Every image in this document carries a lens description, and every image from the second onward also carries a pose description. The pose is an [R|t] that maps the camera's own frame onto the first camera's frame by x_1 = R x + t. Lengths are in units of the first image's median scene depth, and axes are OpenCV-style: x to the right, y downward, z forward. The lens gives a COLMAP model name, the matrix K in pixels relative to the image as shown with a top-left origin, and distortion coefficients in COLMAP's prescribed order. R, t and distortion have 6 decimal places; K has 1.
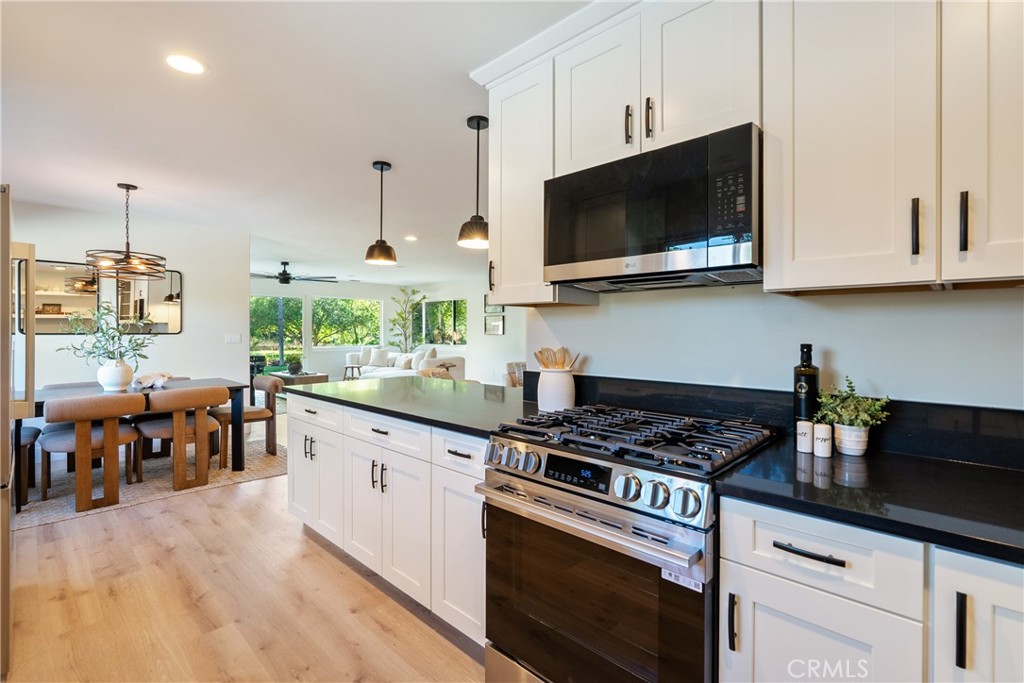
lens RADIAL K [[466.1, 0, 512.8], [0, 466.1, 332.0], [0, 0, 1]] dist [-0.003438, 0.001159]
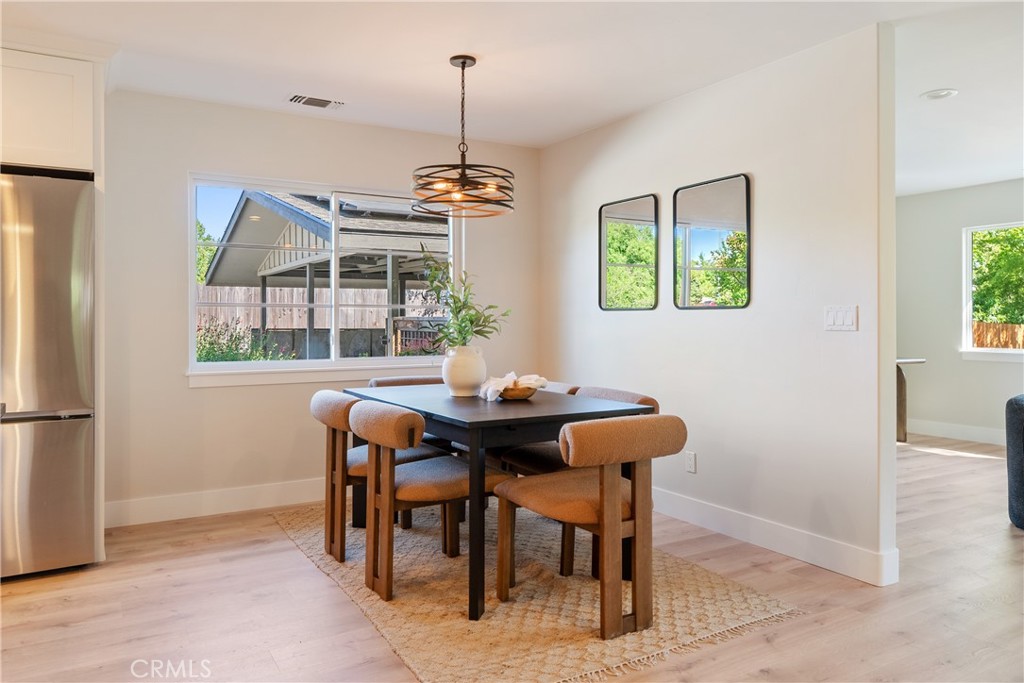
lens RADIAL K [[709.6, 0, 514.1], [0, 709.6, 321.1], [0, 0, 1]] dist [-0.003449, -0.002871]
pose [[-0.265212, 0.000131, -0.964190, 0.020226], [-0.003305, 0.999994, 0.001045, 0.011145], [0.964184, 0.003464, -0.265210, 0.622568]]
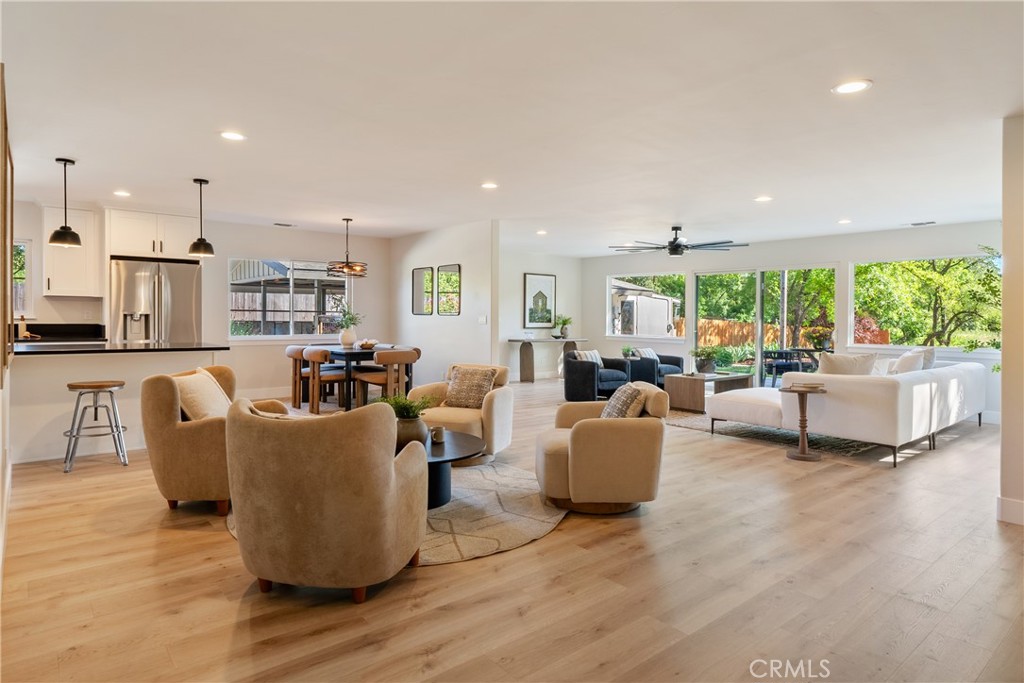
lens RADIAL K [[586.5, 0, 509.3], [0, 586.5, 313.7], [0, 0, 1]] dist [-0.004236, -0.000260]
pose [[-0.116489, -0.007032, -0.993167, 0.516827], [-0.015291, 0.999869, -0.005286, 0.004121], [0.993074, 0.014571, -0.116581, 0.846136]]
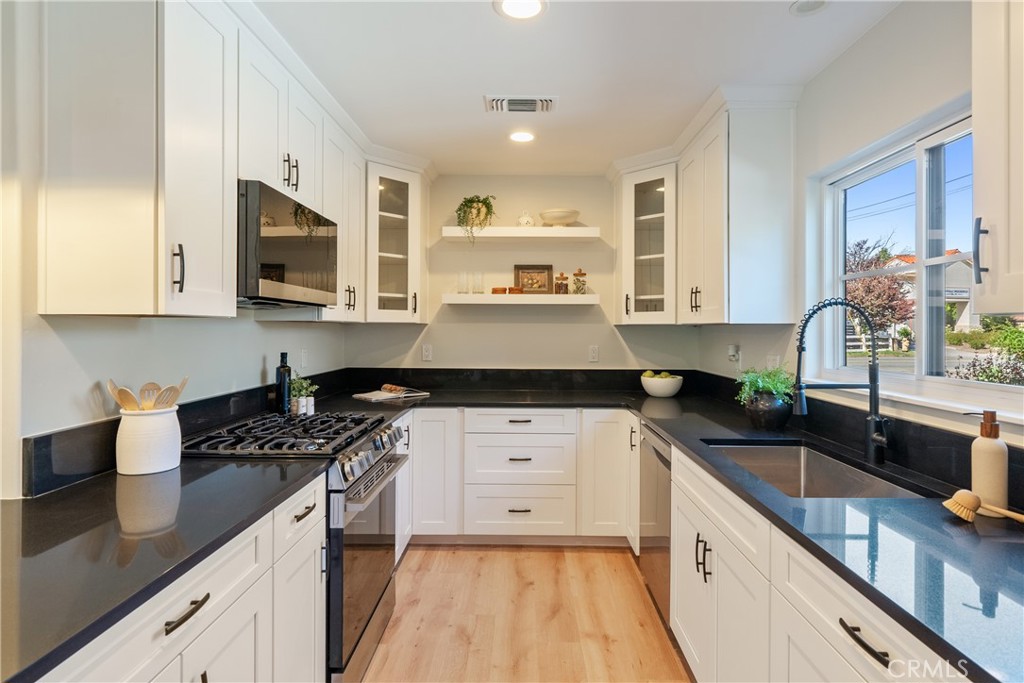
lens RADIAL K [[537.8, 0, 529.8], [0, 537.8, 328.4], [0, 0, 1]] dist [-0.000541, -0.000051]
pose [[-0.698050, -0.003282, 0.716041, -0.226513], [-0.003510, 0.999993, 0.001162, -0.012403], [-0.716040, -0.001703, -0.698057, 0.301257]]
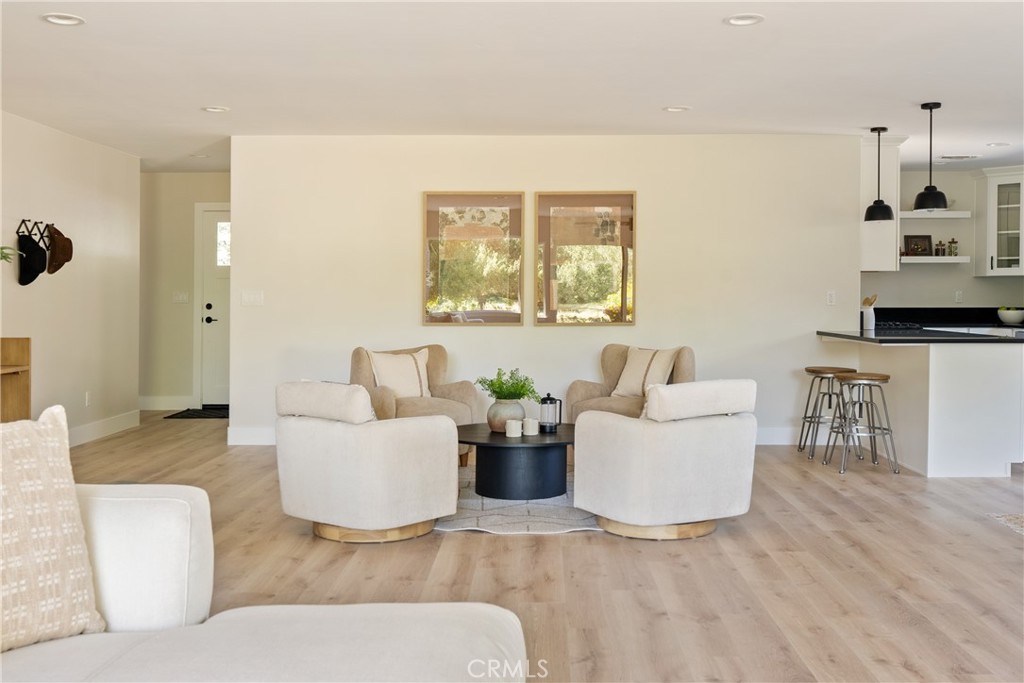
lens RADIAL K [[1030.4, 0, 513.6], [0, 1030.4, 320.6], [0, 0, 1]] dist [-0.015911, -0.014726]
pose [[-0.674467, -0.017570, 0.738096, -0.508926], [0.002518, 0.999656, 0.026097, 0.005173], [-0.738300, 0.019460, -0.674191, 1.233133]]
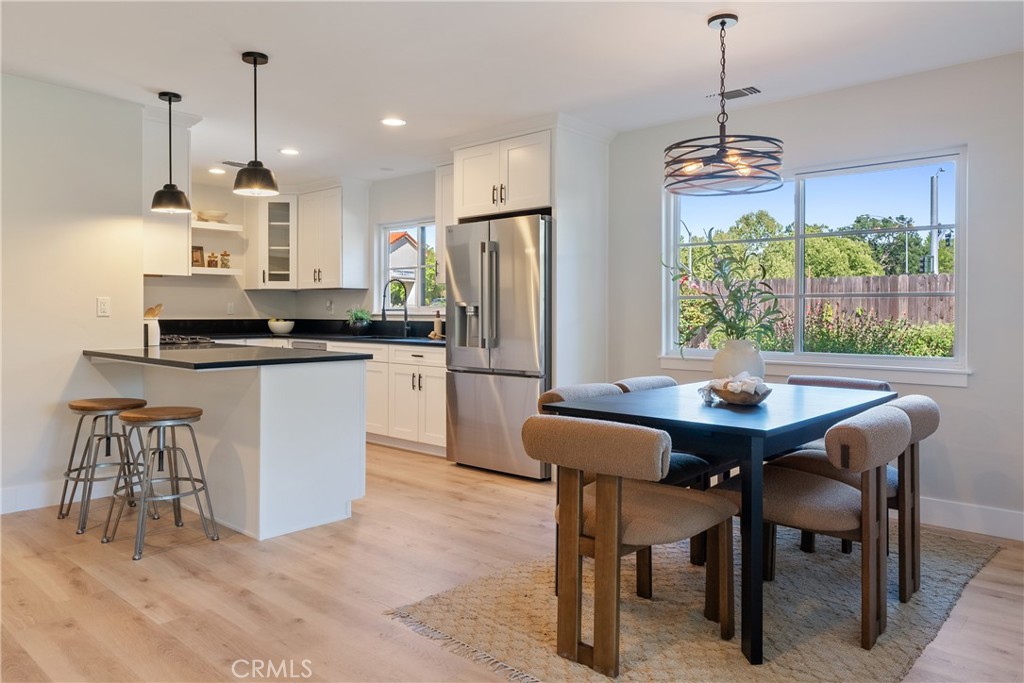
lens RADIAL K [[709.6, 0, 514.1], [0, 709.6, 321.1], [0, 0, 1]] dist [-0.003449, -0.002871]
pose [[-0.999565, -0.003400, -0.029299, -0.267806], [-0.003802, 0.999899, 0.013662, 0.012381], [0.029249, 0.013768, -0.999477, 0.866856]]
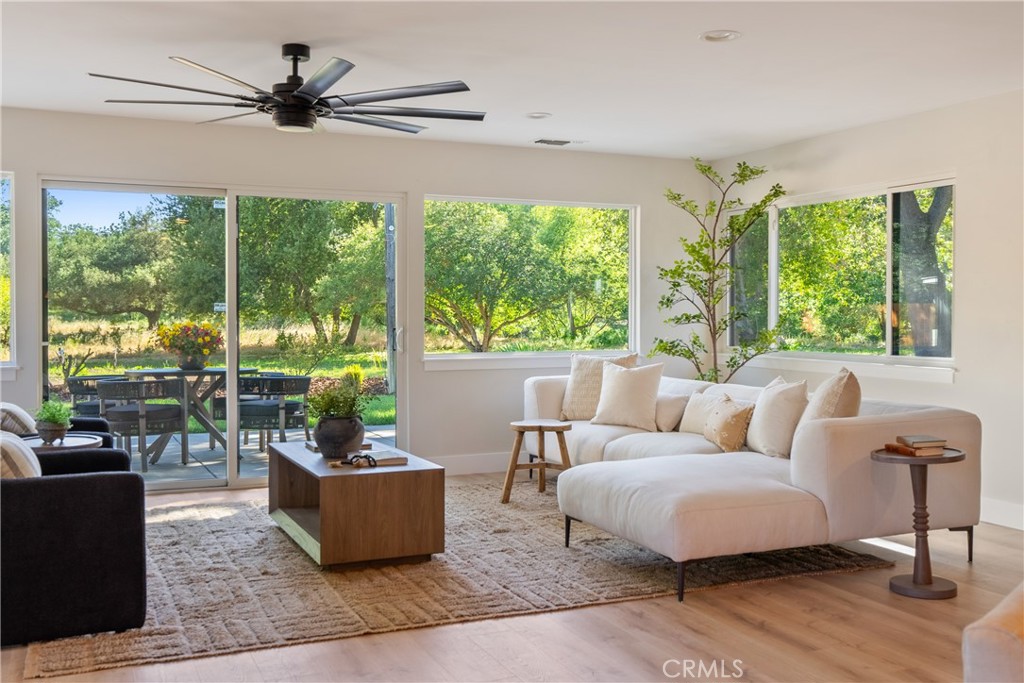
lens RADIAL K [[999.4, 0, 524.6], [0, 999.4, 340.3], [0, 0, 1]] dist [-0.005445, 0.018980]
pose [[0.931006, 0.013052, -0.364771, -0.155439], [-0.003545, 0.999637, 0.026721, 0.004573], [0.364987, -0.023584, 0.930714, 0.512908]]
